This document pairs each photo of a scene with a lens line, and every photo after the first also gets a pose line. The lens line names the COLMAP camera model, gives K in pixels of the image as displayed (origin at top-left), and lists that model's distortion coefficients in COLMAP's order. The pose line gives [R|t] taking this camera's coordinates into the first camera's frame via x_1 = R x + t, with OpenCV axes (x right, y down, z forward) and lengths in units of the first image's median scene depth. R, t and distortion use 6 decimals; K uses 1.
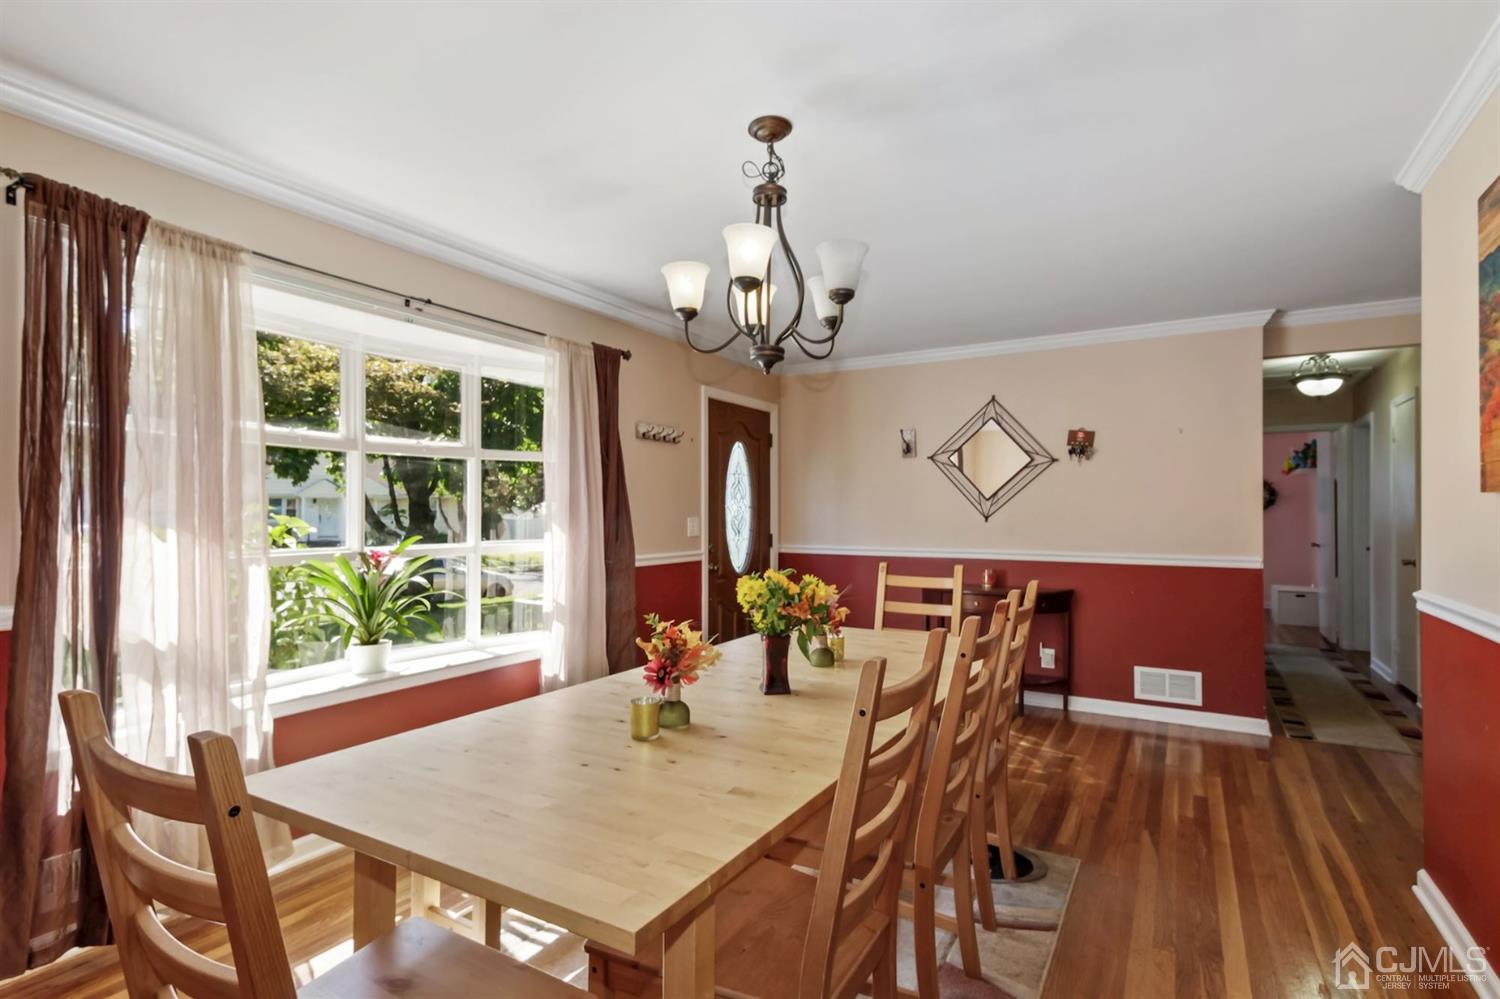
lens RADIAL K [[734.1, 0, 746.4], [0, 734.1, 510.4], [0, 0, 1]] dist [0.017932, 0.000095]
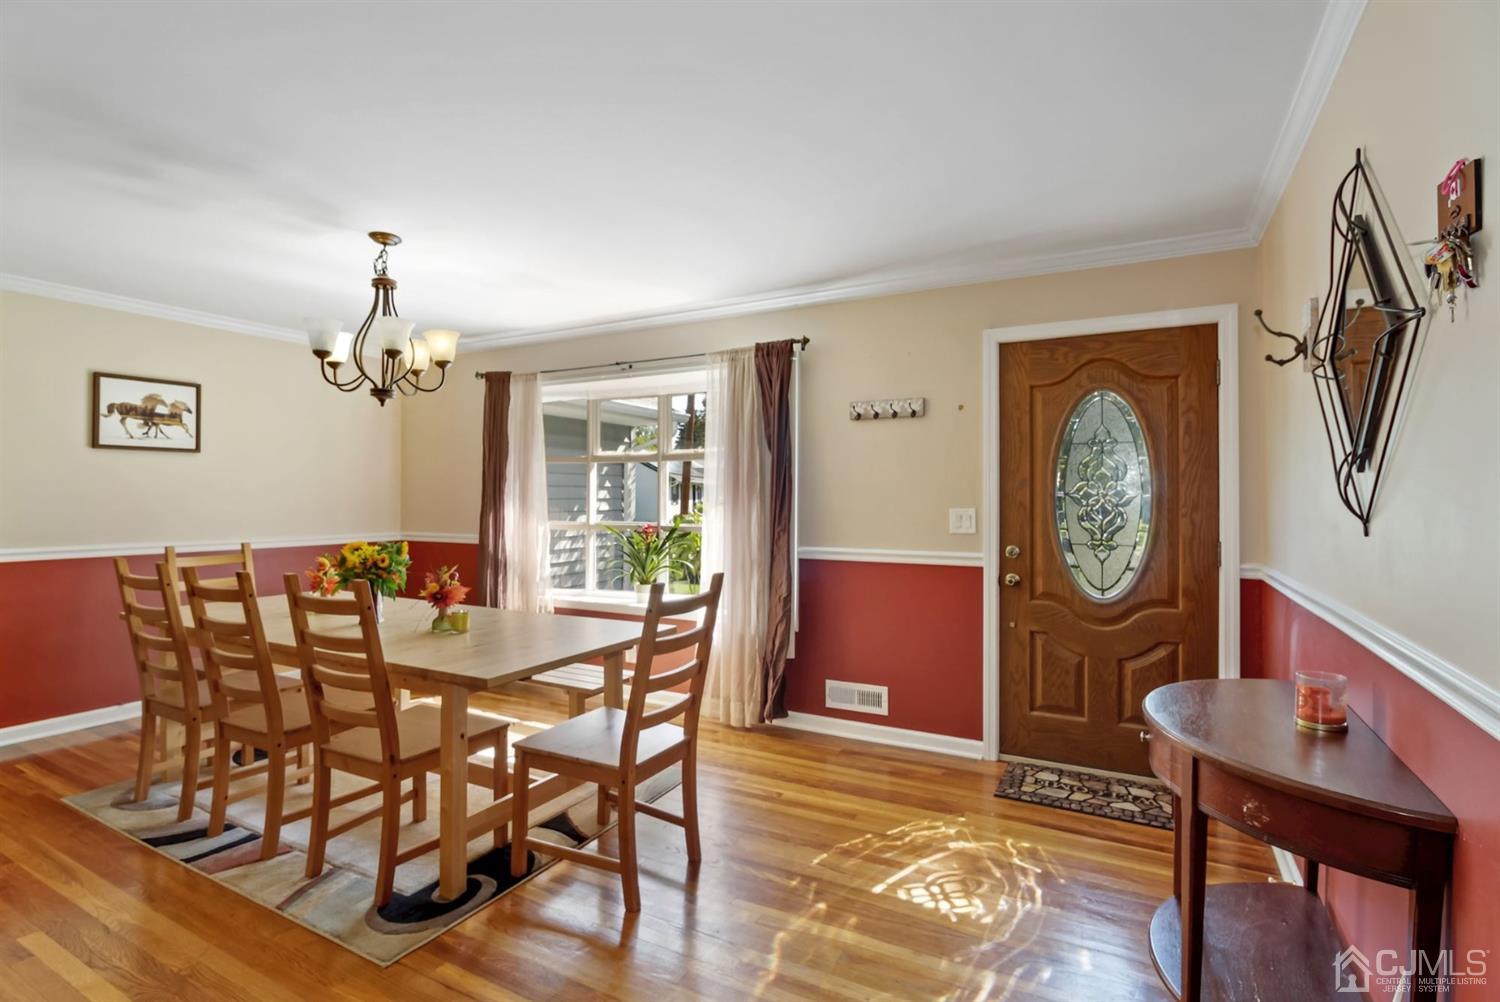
lens RADIAL K [[734.1, 0, 752.5], [0, 734.1, 495.3], [0, 0, 1]] dist [0.017932, 0.000095]
pose [[0.038024, -0.004813, -0.999265, 0.822583], [0.000666, 0.999988, -0.004791, -0.000353], [0.999277, -0.000484, 0.038027, 0.901277]]
